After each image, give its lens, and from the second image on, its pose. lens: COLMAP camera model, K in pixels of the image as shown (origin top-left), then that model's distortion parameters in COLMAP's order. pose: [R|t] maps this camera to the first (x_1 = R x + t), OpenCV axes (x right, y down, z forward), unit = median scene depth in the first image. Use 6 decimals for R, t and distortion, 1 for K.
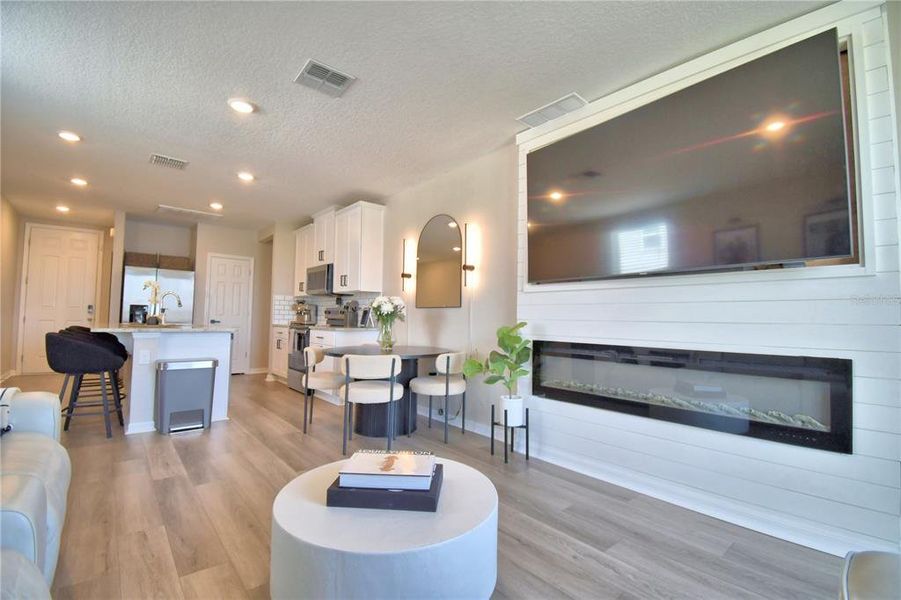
lens RADIAL K [[398.1, 0, 455.6], [0, 398.1, 299.7], [0, 0, 1]] dist [0.004395, -0.017473]
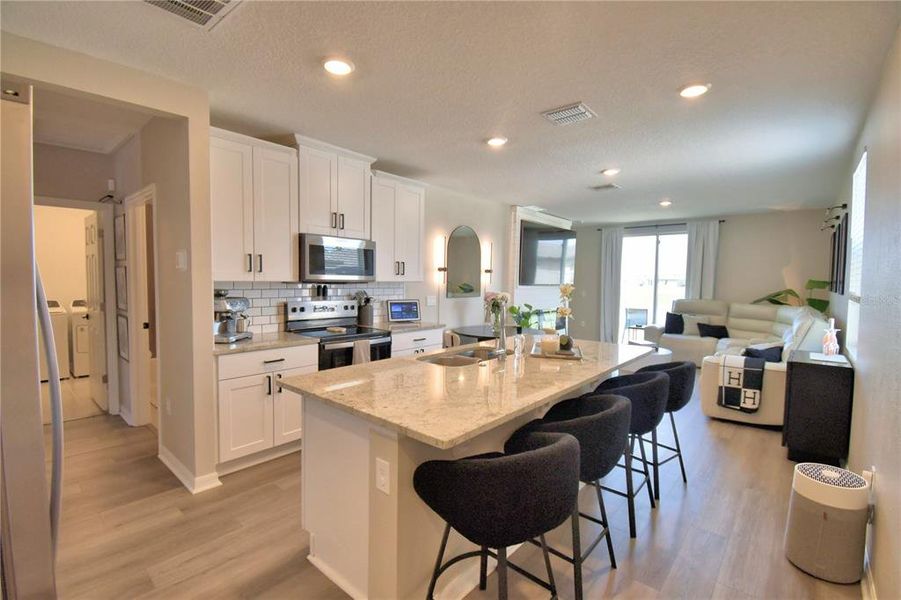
lens RADIAL K [[398.1, 0, 437.3], [0, 398.1, 301.9], [0, 0, 1]] dist [0.004395, -0.017473]
pose [[-0.115697, -0.075931, 0.990378, -1.145108], [-0.062950, 0.995630, 0.068980, -0.041958], [-0.991288, -0.054364, -0.119971, 1.055562]]
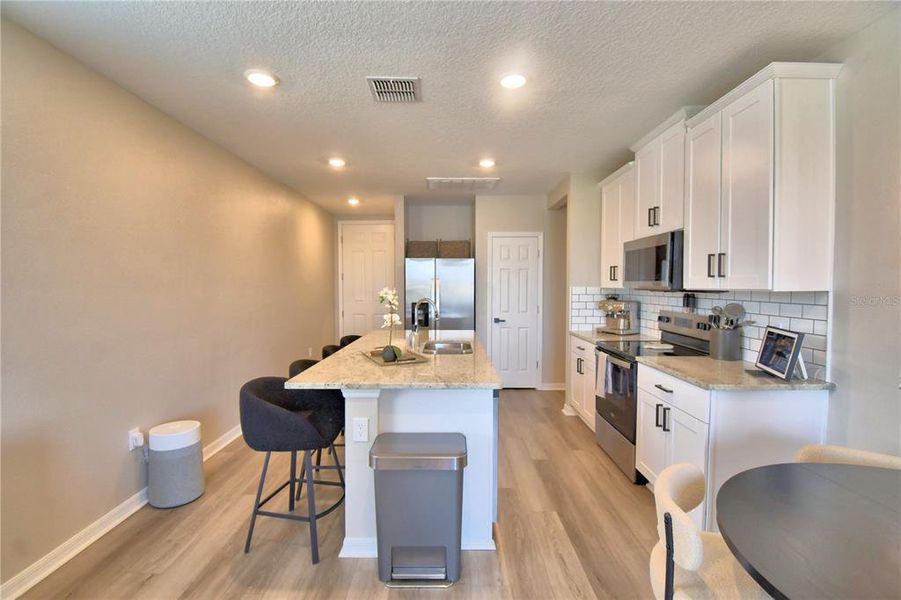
lens RADIAL K [[407.1, 0, 444.6], [0, 407.1, 301.3], [0, 0, 1]] dist [-0.004137, -0.001552]
pose [[0.745223, 0.008906, -0.666756, -0.209994], [0.047074, 0.996713, 0.065928, -0.054097], [0.665151, -0.080518, 0.742355, 0.464161]]
